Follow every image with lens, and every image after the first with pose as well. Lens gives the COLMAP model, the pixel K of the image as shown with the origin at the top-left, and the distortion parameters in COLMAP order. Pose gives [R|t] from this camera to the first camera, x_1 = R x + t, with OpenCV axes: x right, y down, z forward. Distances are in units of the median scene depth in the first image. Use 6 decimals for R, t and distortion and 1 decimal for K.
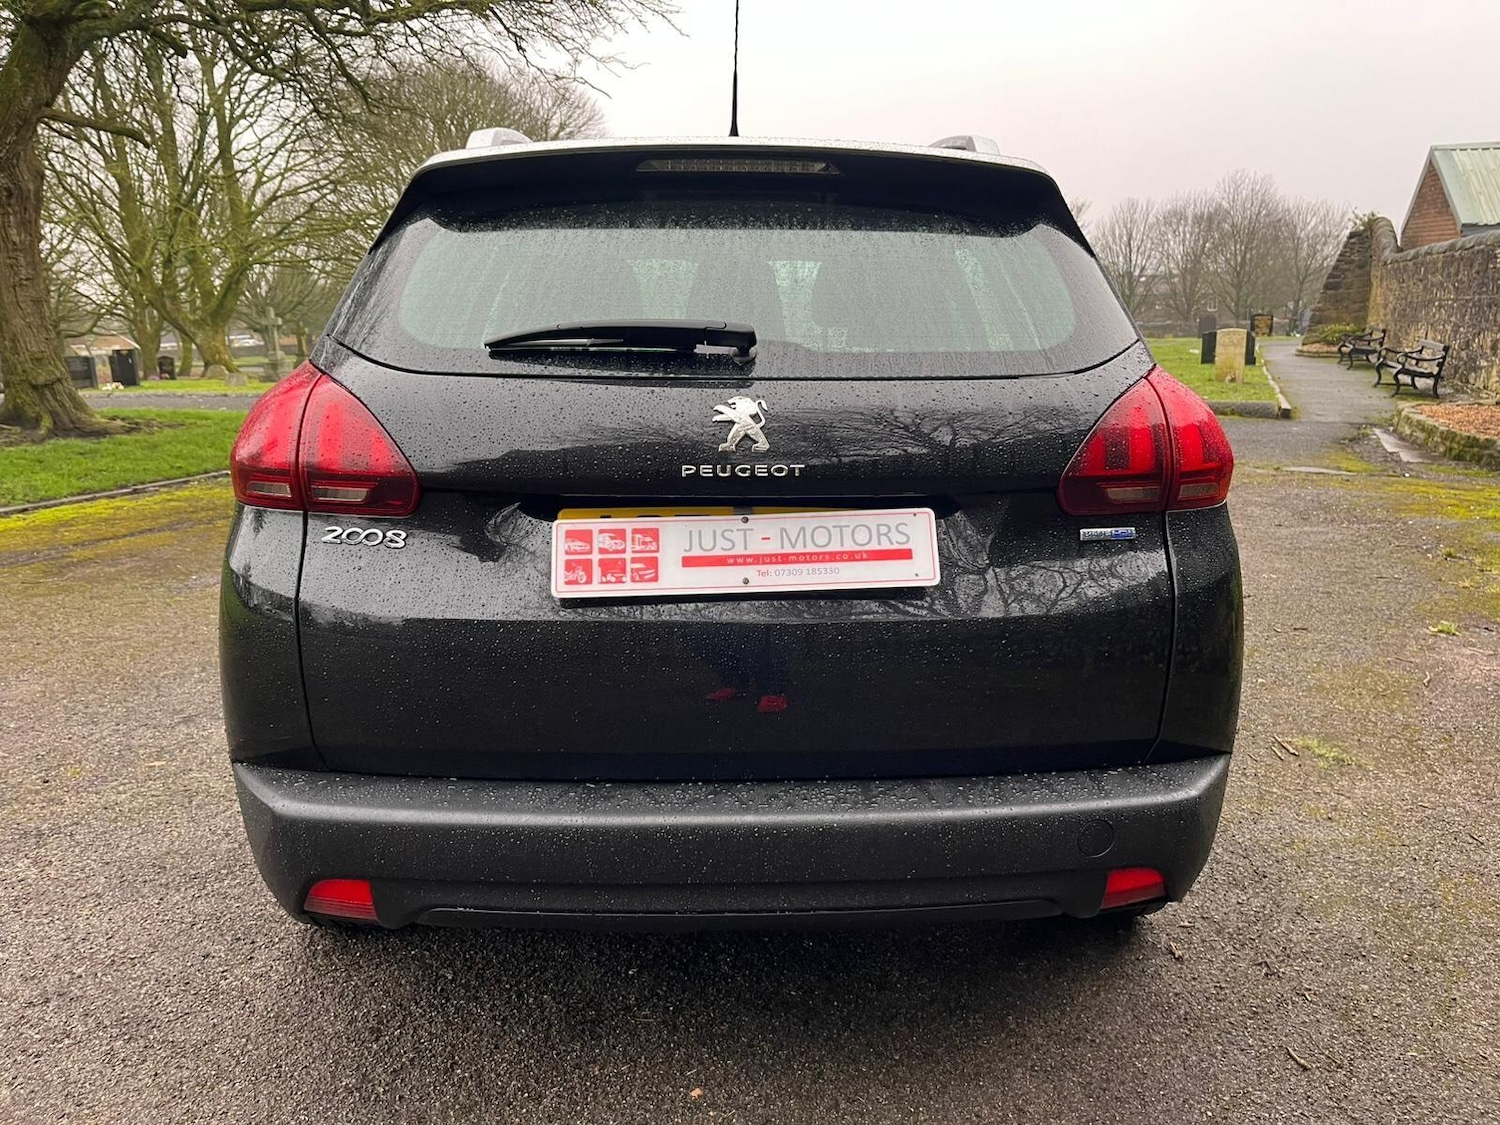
lens RADIAL K [[1132.4, 0, 746.8], [0, 1132.4, 559.6], [0, 0, 1]] dist [0.086338, -0.123992]
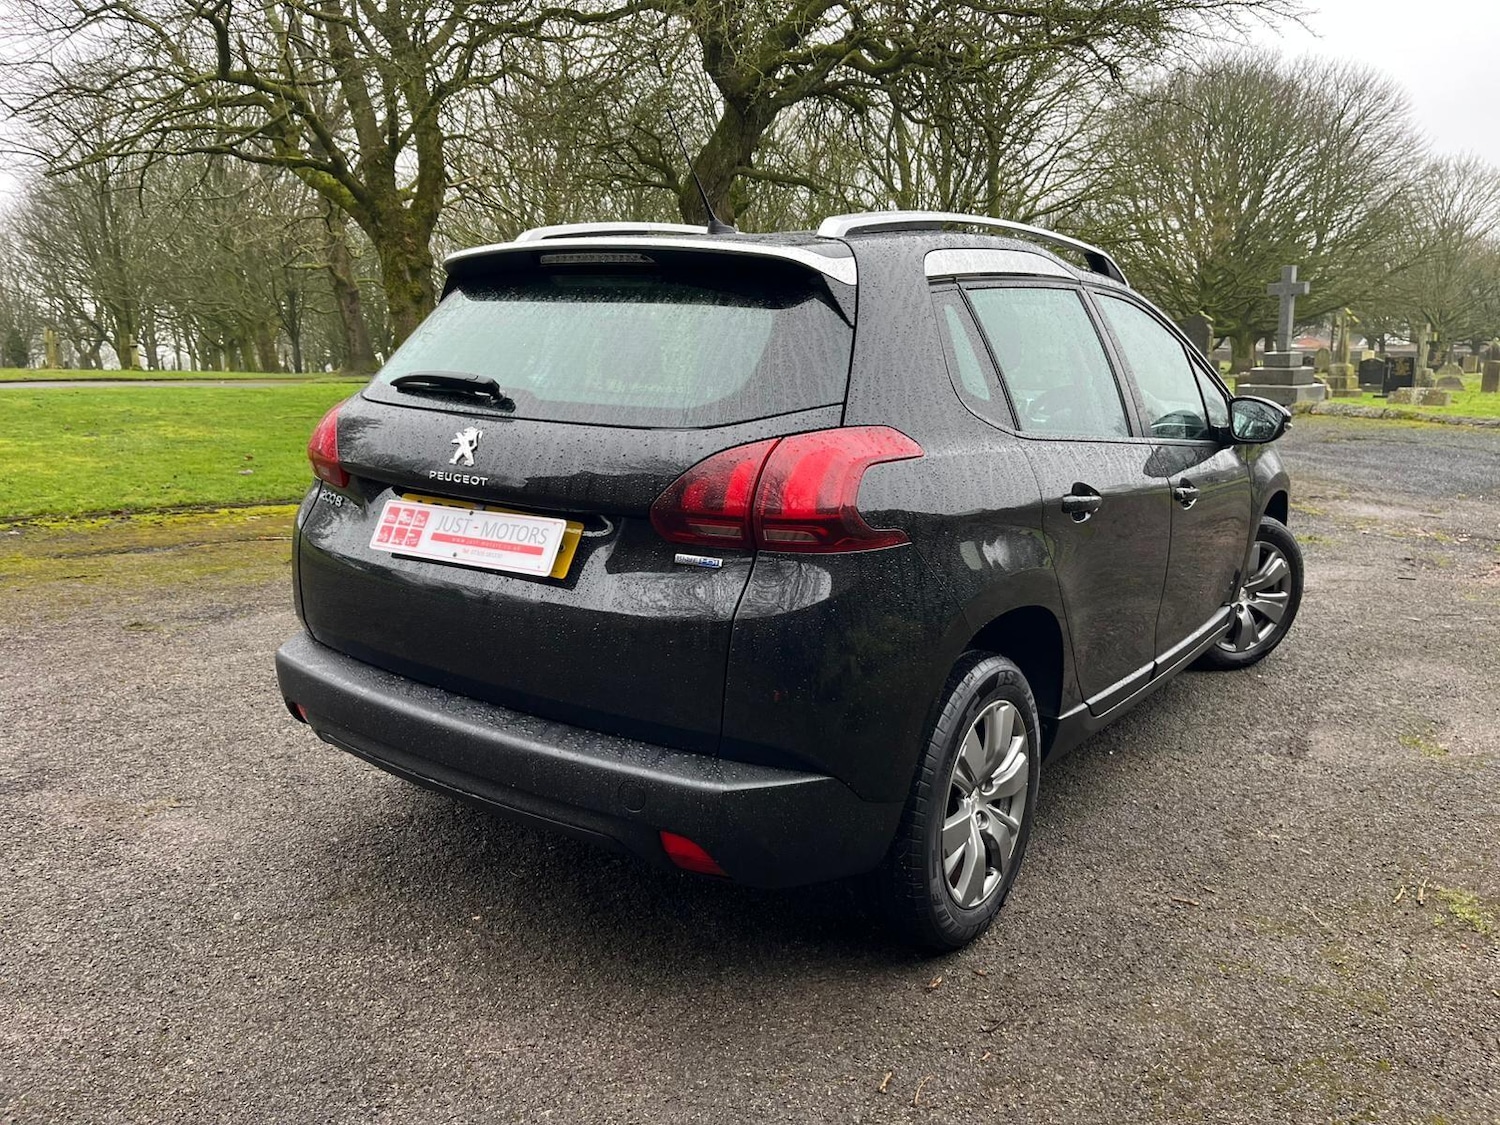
lens RADIAL K [[1131.1, 0, 745.8], [0, 1131.1, 561.7], [0, 0, 1]] dist [0.069890, -0.095814]
pose [[0.793485, 0.139298, -0.592433, 1.090541], [-0.142545, 0.988914, 0.041603, -0.080735], [0.591661, 0.051436, 0.804545, 0.053908]]
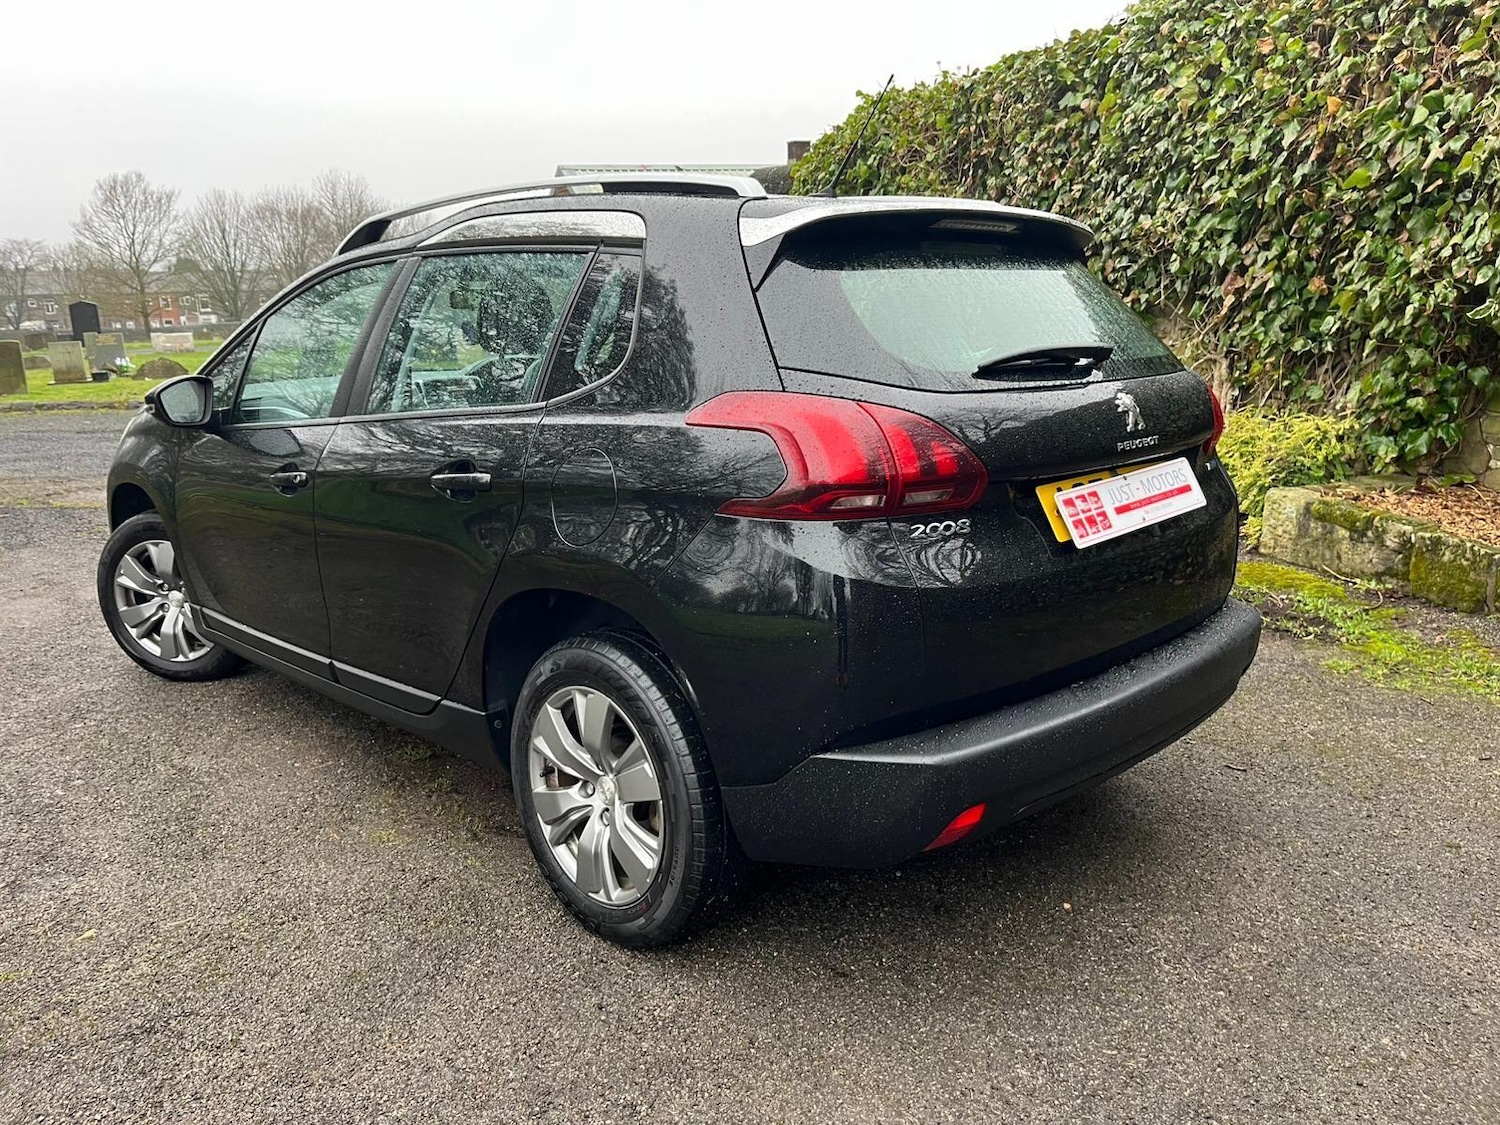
lens RADIAL K [[1131.0, 0, 750.8], [0, 1131.0, 574.3], [0, 0, 1]] dist [0.088297, -0.127482]
pose [[0.736043, -0.166002, 0.656265, -1.278213], [0.155745, 0.984986, 0.074473, -0.093493], [-0.658775, 0.047395, 0.750846, 0.222480]]
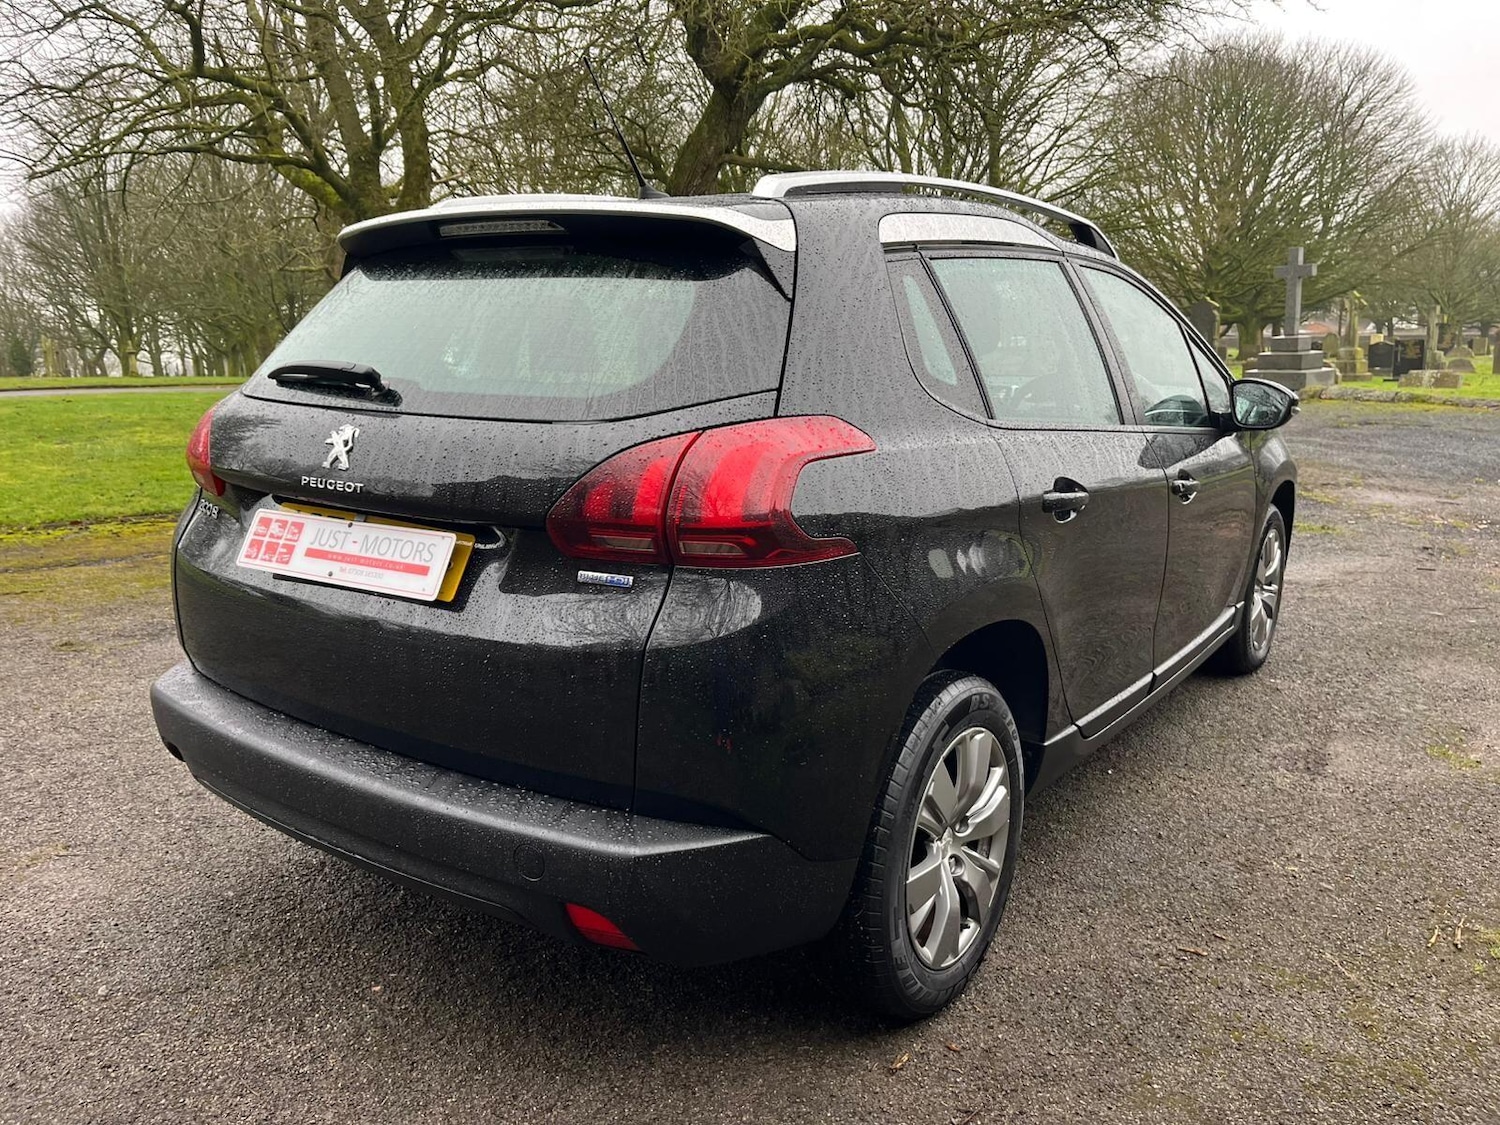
lens RADIAL K [[1132.4, 0, 746.8], [0, 1132.4, 559.6], [0, 0, 1]] dist [0.086338, -0.123992]
pose [[0.792197, 0.126365, -0.597039, 1.043462], [-0.125238, 0.991168, 0.043608, -0.102222], [0.597277, 0.040226, 0.801026, 0.260256]]
